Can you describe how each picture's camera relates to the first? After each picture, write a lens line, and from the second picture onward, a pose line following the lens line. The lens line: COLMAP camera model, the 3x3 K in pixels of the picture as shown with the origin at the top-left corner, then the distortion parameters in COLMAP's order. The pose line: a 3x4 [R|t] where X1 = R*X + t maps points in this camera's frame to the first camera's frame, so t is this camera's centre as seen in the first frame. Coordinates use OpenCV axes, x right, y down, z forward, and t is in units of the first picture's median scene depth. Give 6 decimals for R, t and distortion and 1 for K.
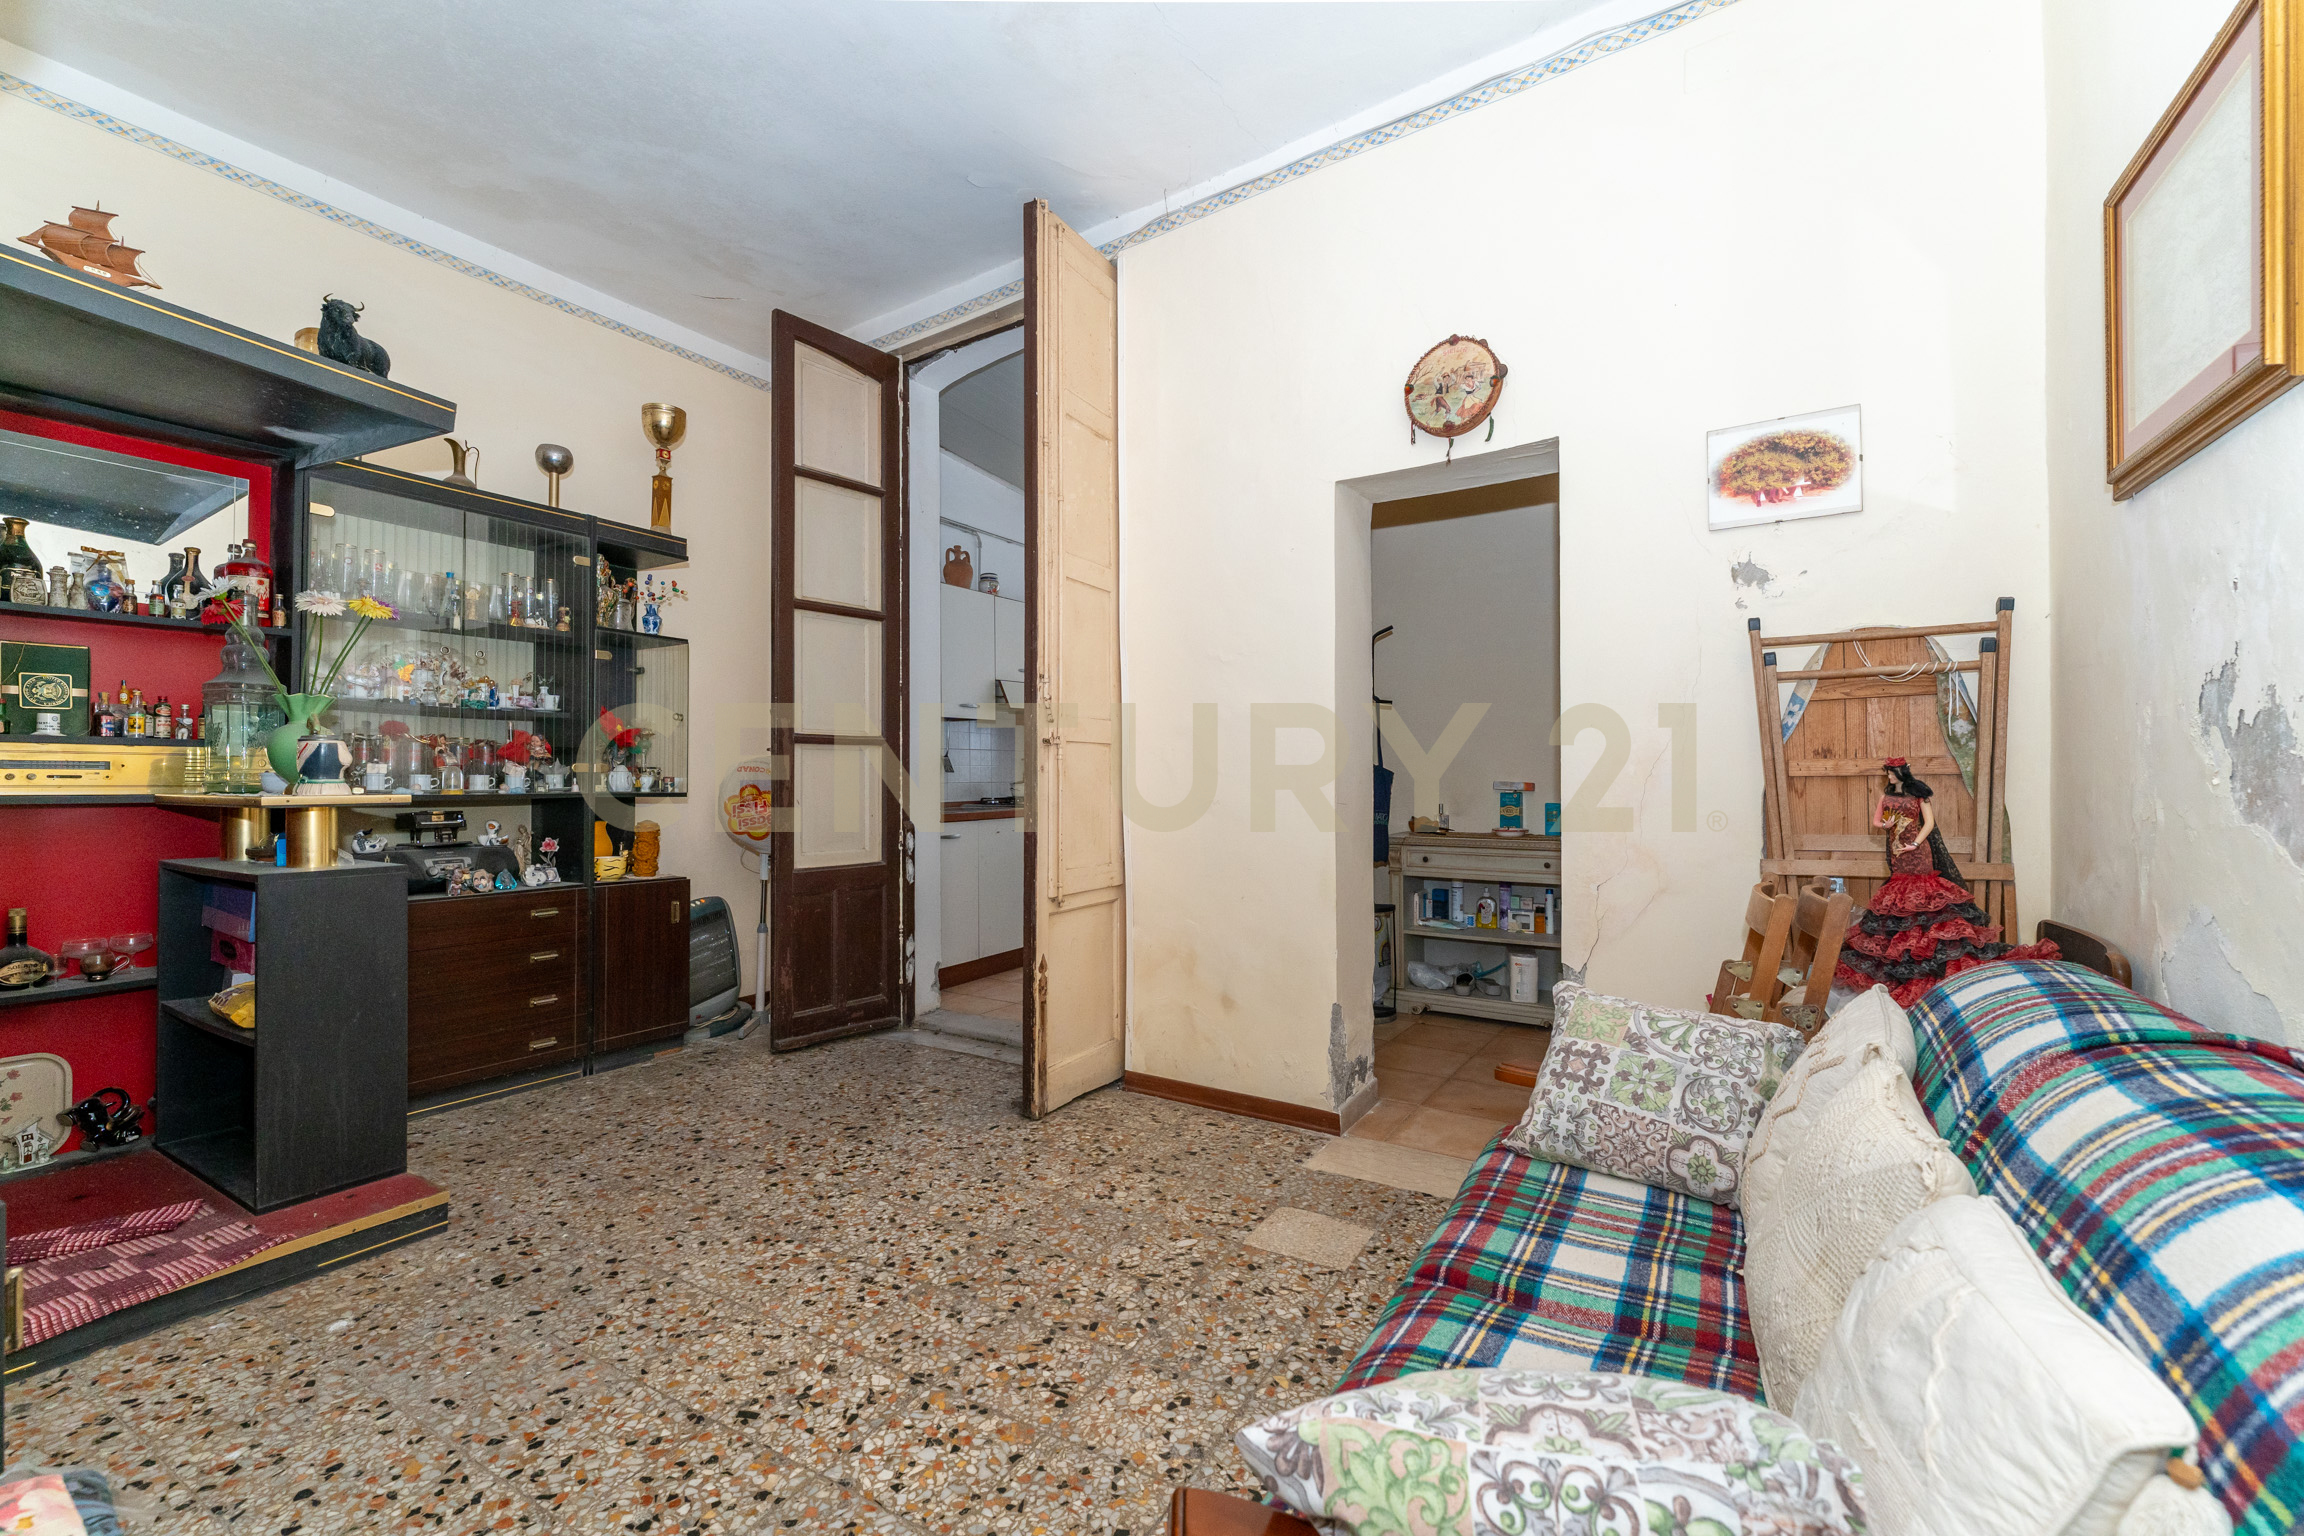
lens RADIAL K [[997.1, 0, 1141.5], [0, 997.1, 770.7], [0, 0, 1]] dist [-0.006277, -0.000259]
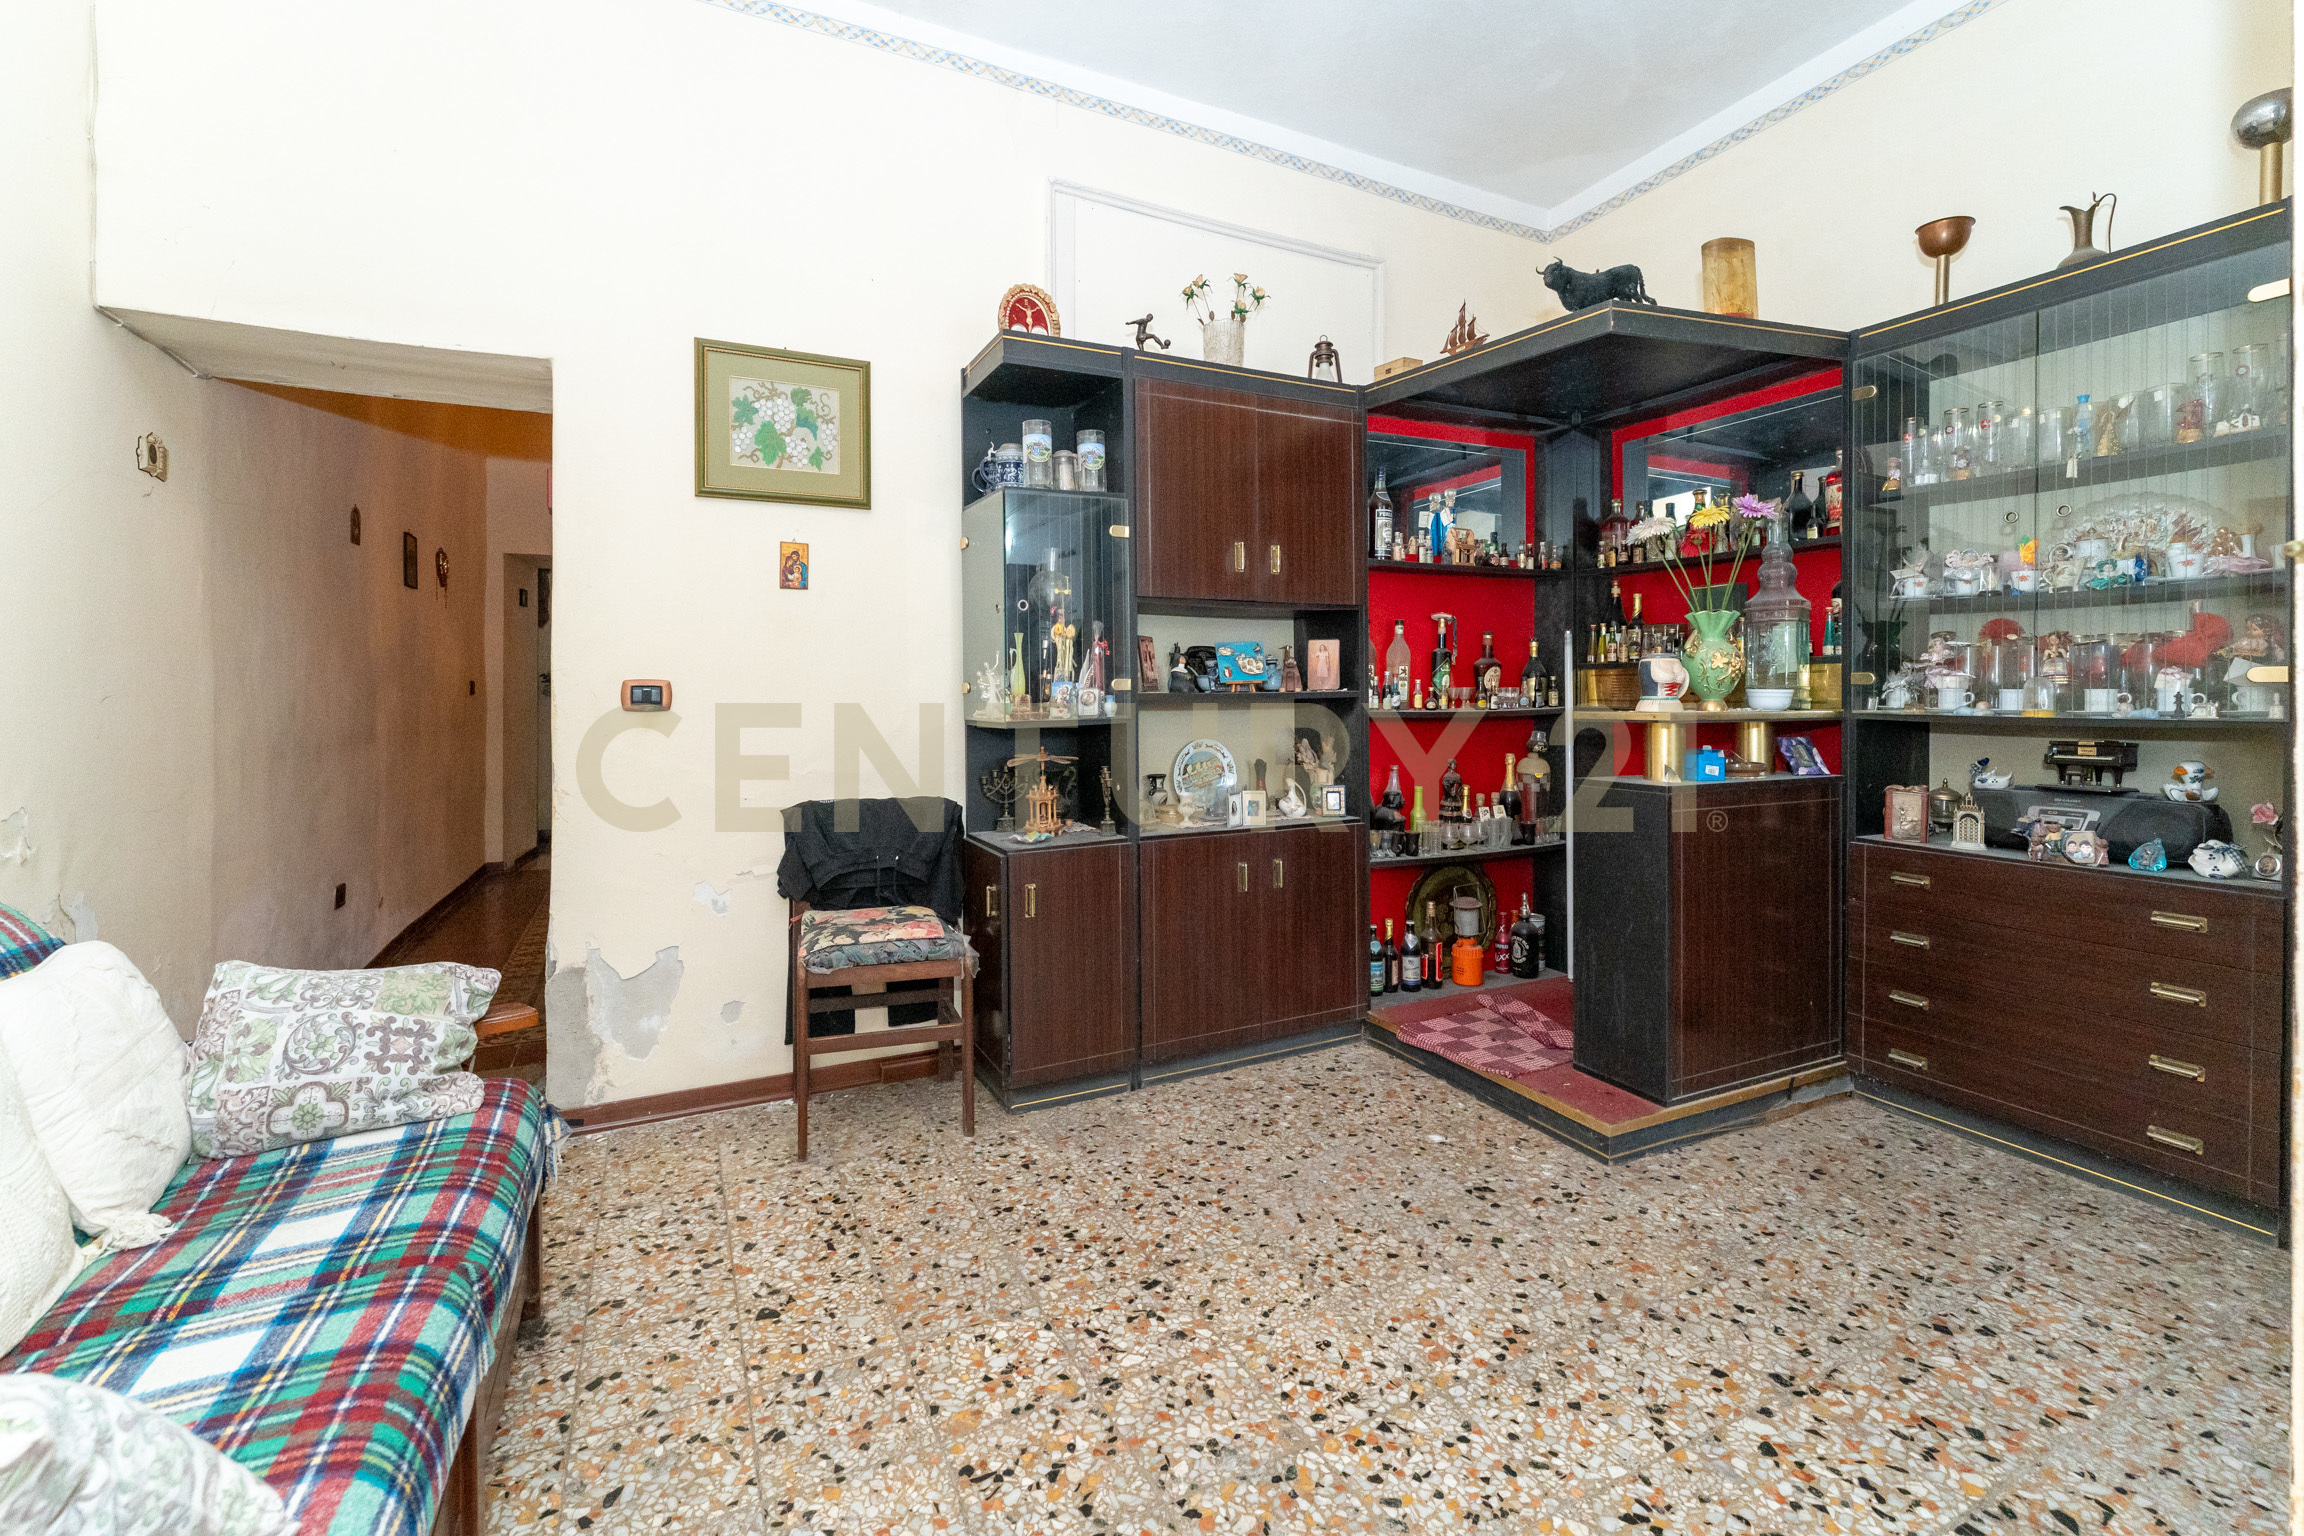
lens RADIAL K [[1063.3, 0, 1109.8], [0, 1063.3, 695.0], [0, 0, 1]] dist [-0.003046, -0.000637]
pose [[-0.610015, 0.004011, -0.792379, 0.421654], [0.008798, 0.999960, -0.001712, 0.005211], [0.792341, -0.008016, -0.610026, 1.290124]]
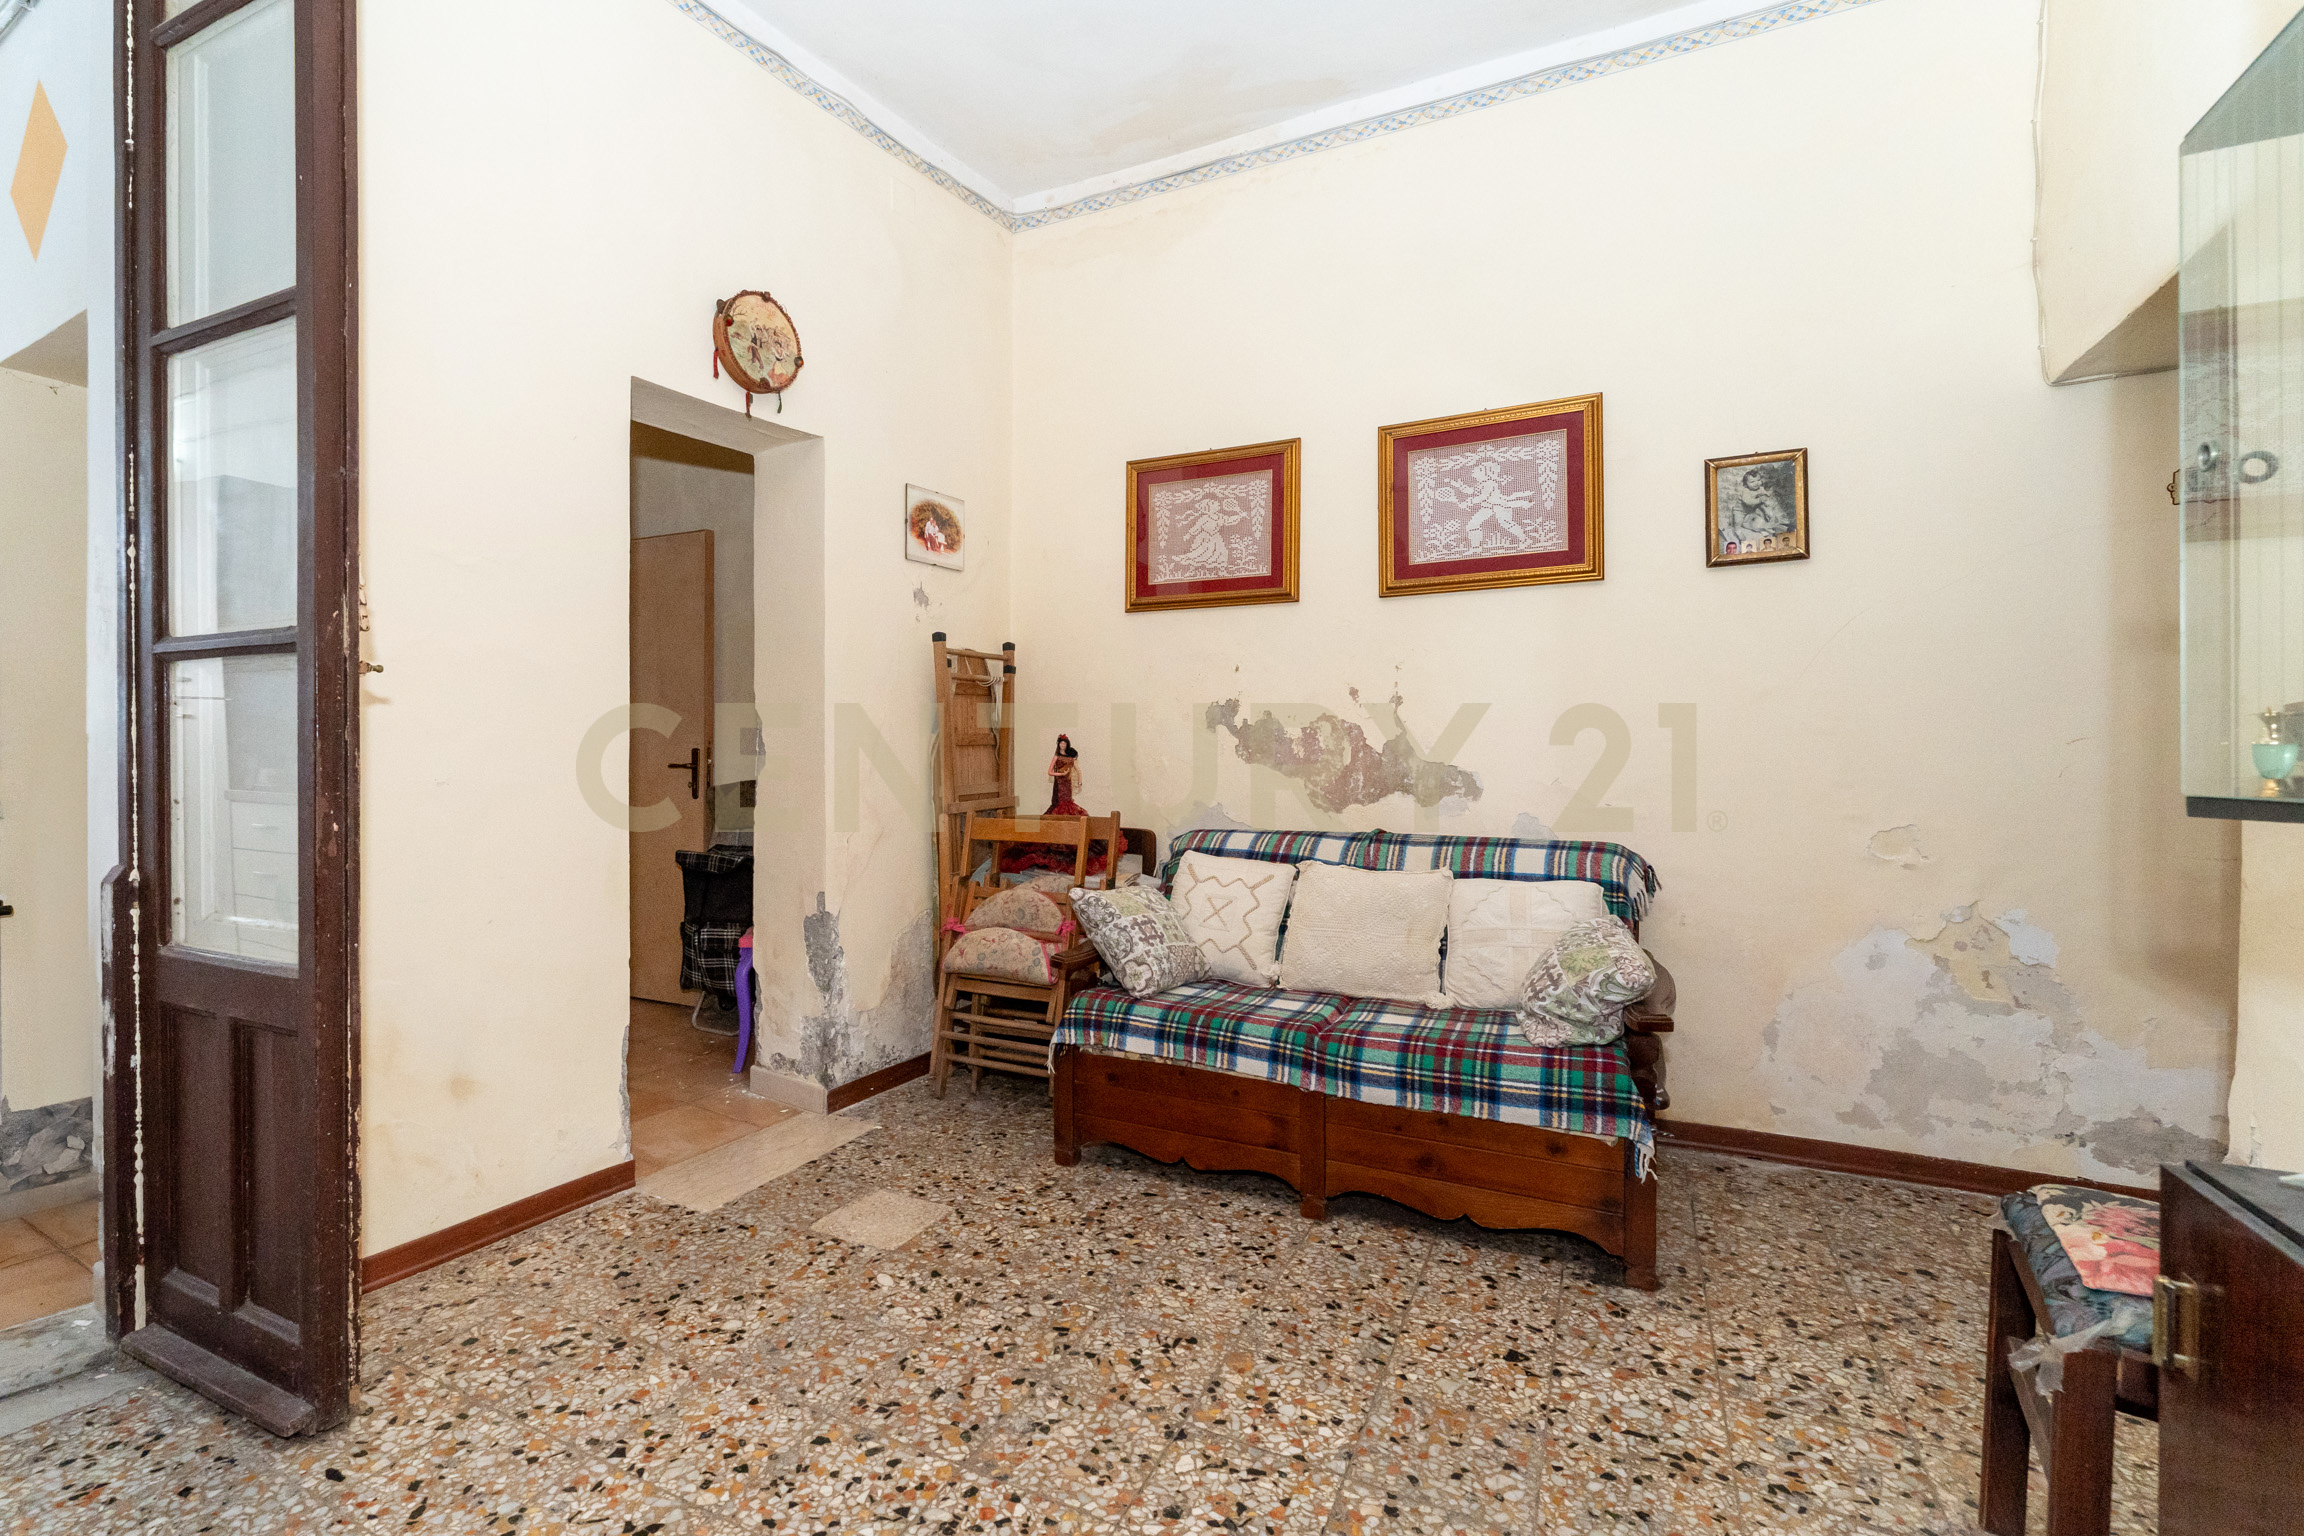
lens RADIAL K [[997.1, 0, 1147.9], [0, 997.1, 758.9], [0, 0, 1]] dist [-0.006277, -0.000259]
pose [[-0.071323, -0.004845, 0.997442, -0.883732], [-0.004236, 0.999981, 0.004554, 0.018441], [-0.997444, -0.003901, -0.071342, 0.891006]]
